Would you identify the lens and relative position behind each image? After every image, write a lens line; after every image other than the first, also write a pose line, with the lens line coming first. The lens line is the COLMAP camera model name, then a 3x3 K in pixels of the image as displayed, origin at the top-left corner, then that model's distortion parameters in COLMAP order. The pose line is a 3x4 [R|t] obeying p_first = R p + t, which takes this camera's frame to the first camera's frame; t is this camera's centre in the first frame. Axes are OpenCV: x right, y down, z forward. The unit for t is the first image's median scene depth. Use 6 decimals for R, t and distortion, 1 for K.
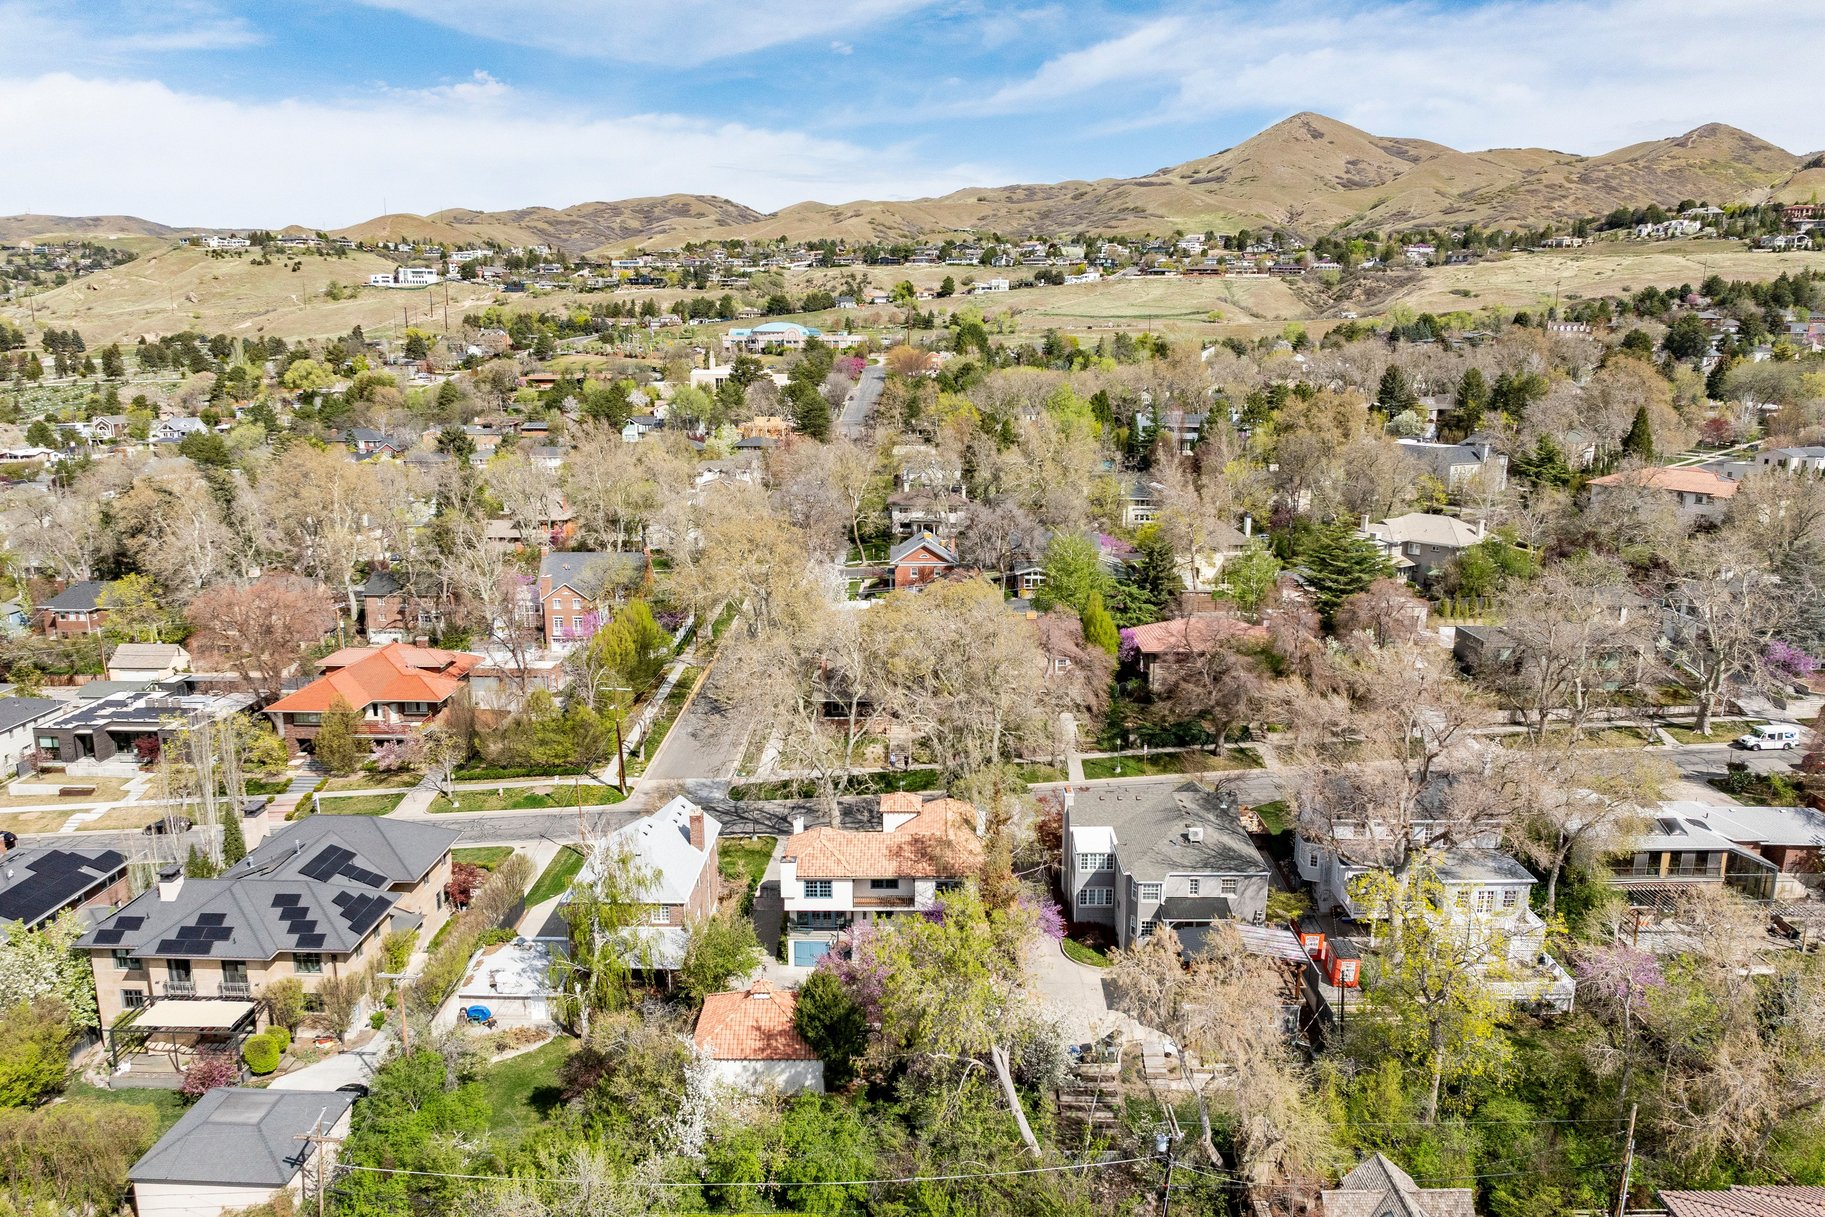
lens RADIAL K [[1347.8, 0, 912.5], [0, 1347.8, 608.5], [0, 0, 1]] dist [-0.075276, 0.047345]
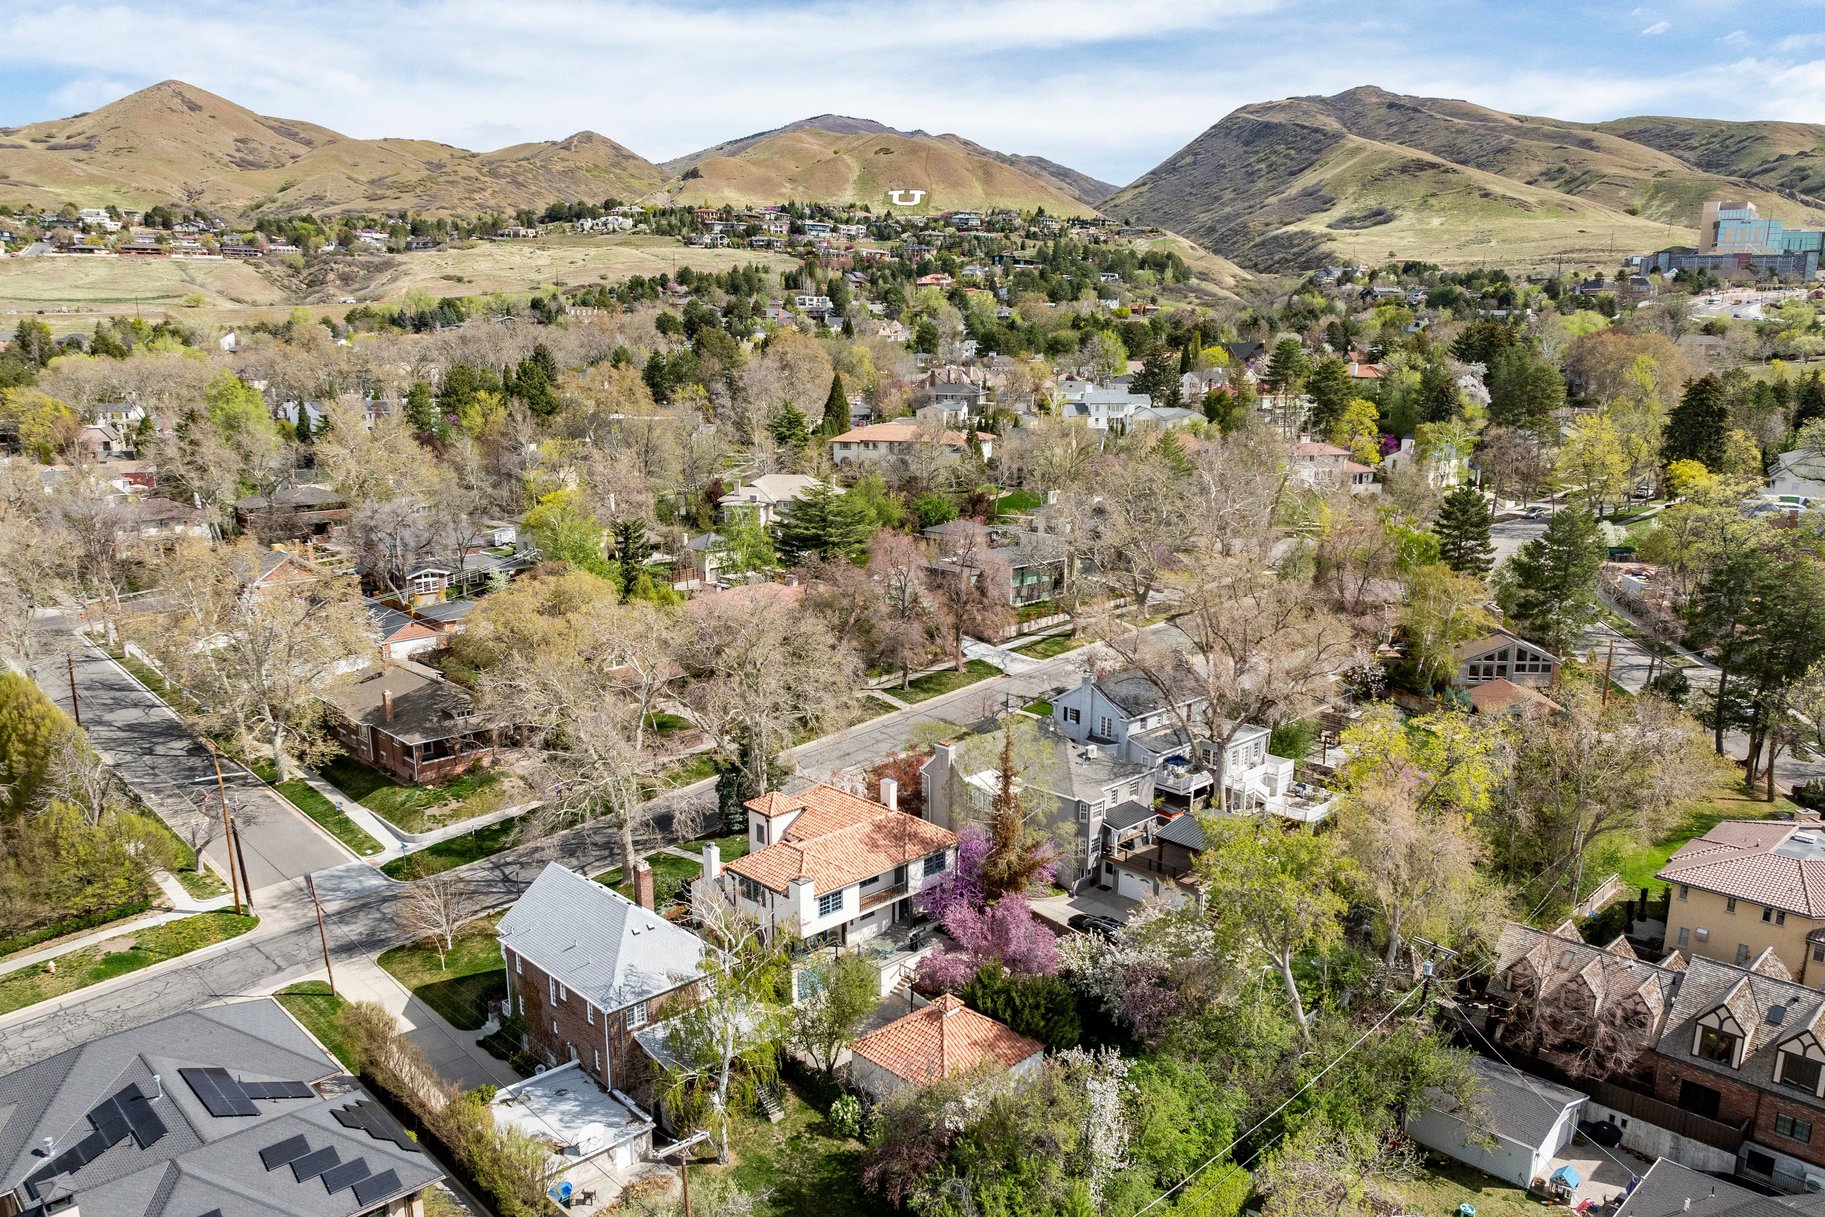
lens RADIAL K [[1347.8, 0, 912.5], [0, 1347.8, 608.5], [0, 0, 1]] dist [-0.075276, 0.047345]
pose [[0.703247, -0.138228, 0.697378, -0.065807], [0.132984, 0.989179, 0.061964, -0.003714], [-0.698397, 0.049164, 0.714020, 0.032154]]
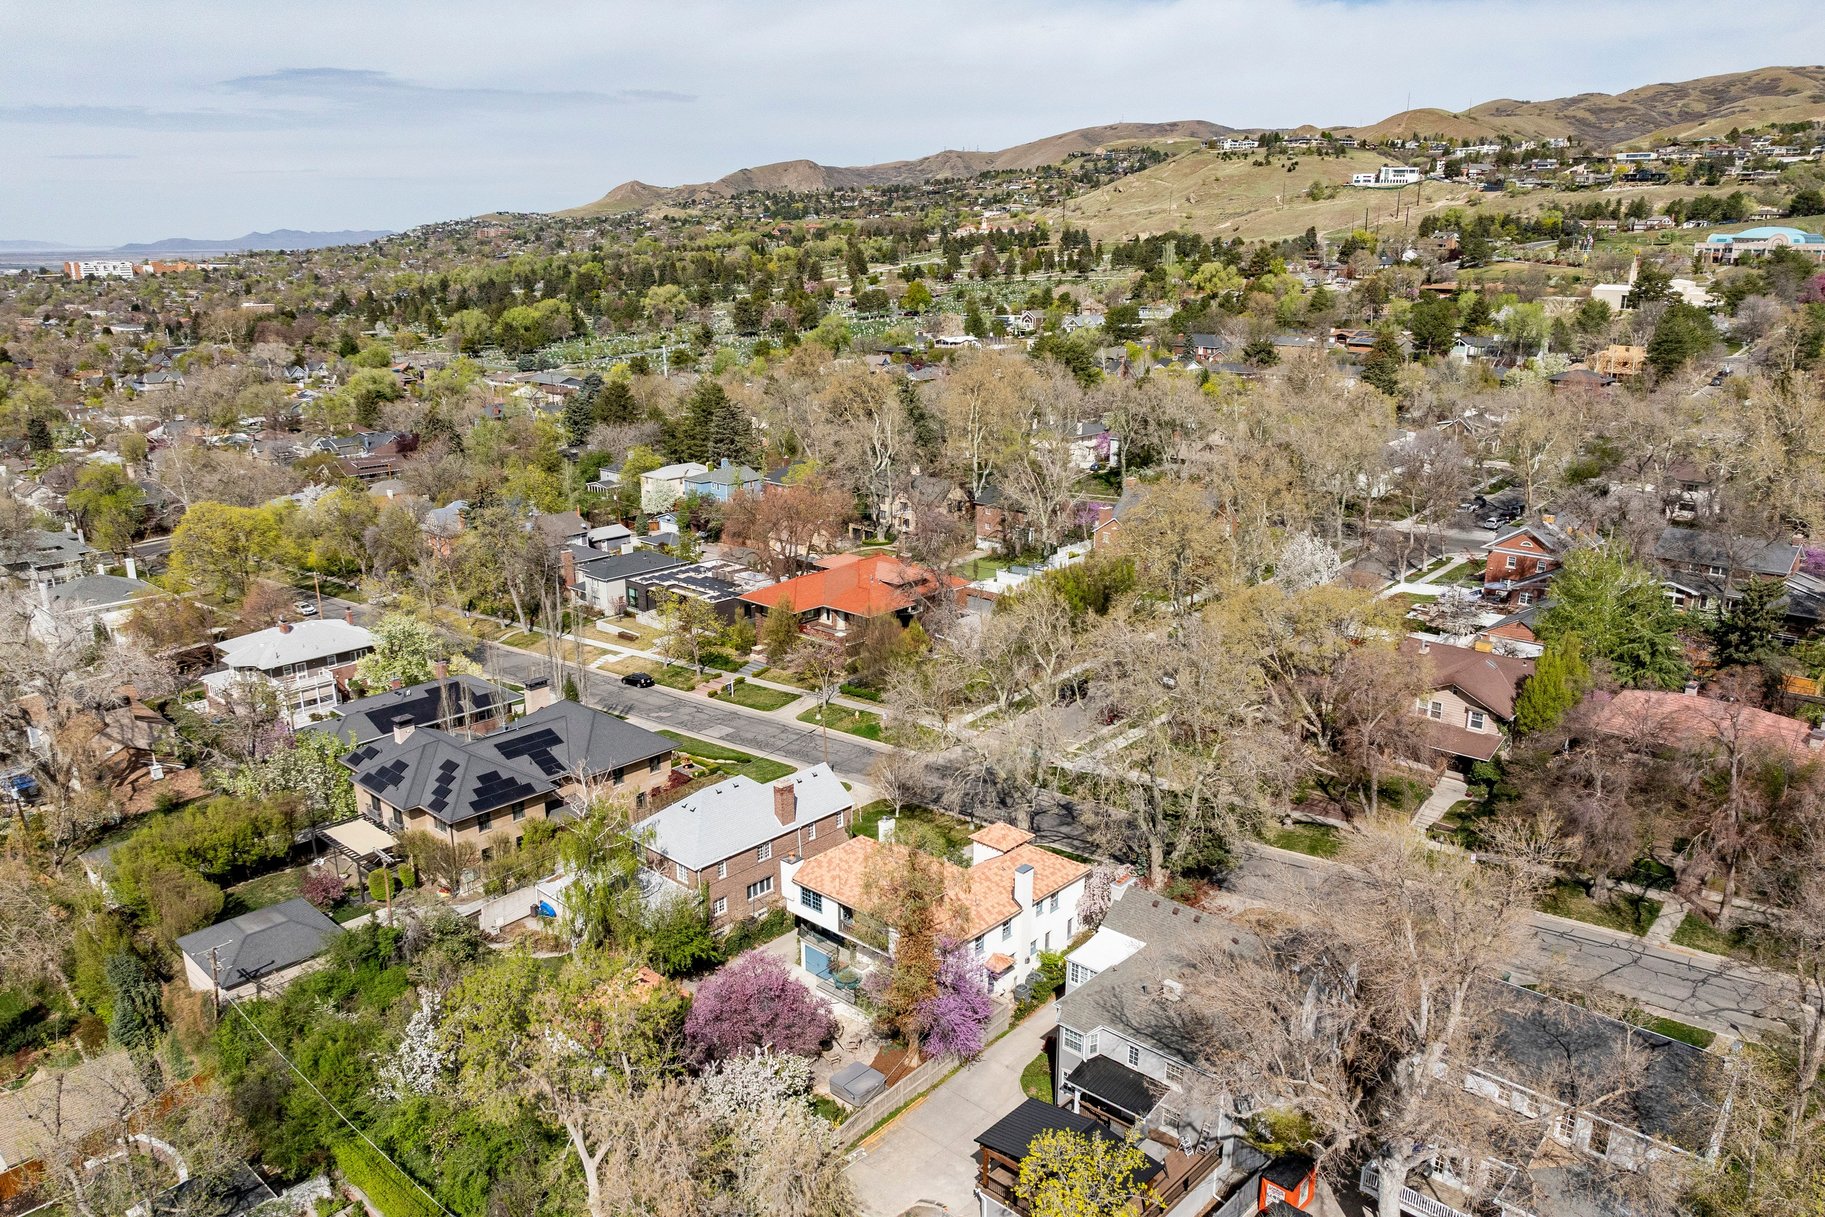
lens RADIAL K [[1347.8, 0, 912.5], [0, 1347.8, 608.5], [0, 0, 1]] dist [-0.075276, 0.047345]
pose [[0.741064, 0.173306, -0.648683, 0.056085], [-0.125177, 0.984837, 0.120111, -0.010839], [0.659663, -0.007810, 0.751521, 0.037556]]
